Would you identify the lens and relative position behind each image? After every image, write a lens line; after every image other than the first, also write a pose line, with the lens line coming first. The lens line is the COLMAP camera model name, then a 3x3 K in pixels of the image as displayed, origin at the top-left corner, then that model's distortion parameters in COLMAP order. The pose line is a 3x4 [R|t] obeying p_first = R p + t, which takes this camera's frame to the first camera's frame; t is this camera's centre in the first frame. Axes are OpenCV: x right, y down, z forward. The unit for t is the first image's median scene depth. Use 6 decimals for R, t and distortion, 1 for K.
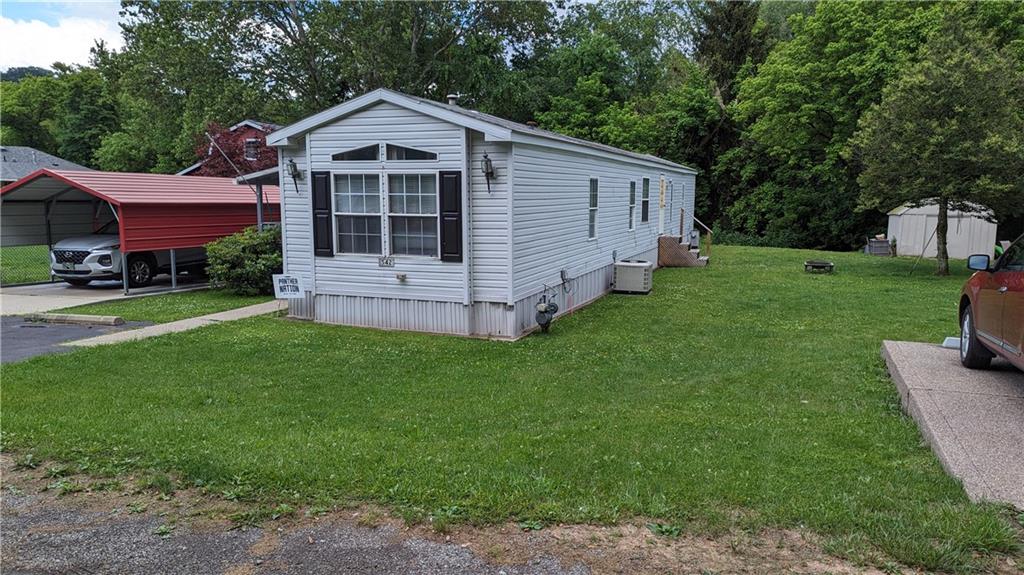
lens RADIAL K [[727.7, 0, 524.3], [0, 727.7, 292.1], [0, 0, 1]] dist [0.060583, -0.001959]
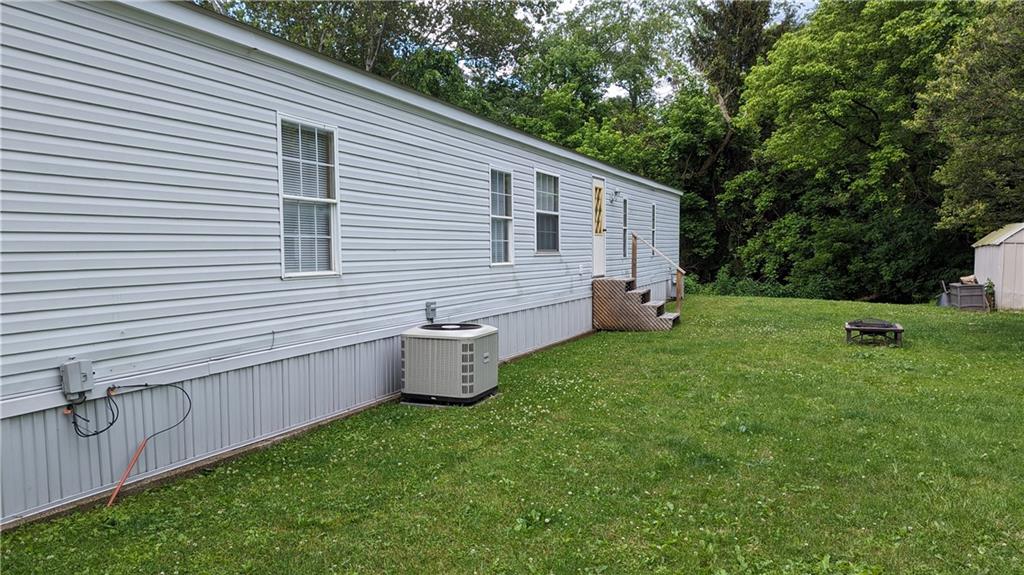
lens RADIAL K [[719.5, 0, 512.0], [0, 719.5, 287.5], [0, 0, 1]] dist [0.046005, -0.005201]
pose [[0.997780, -0.010138, -0.065822, 0.108814], [0.004644, 0.996531, -0.083092, -0.014836], [0.066436, 0.082602, 0.994366, 0.283788]]
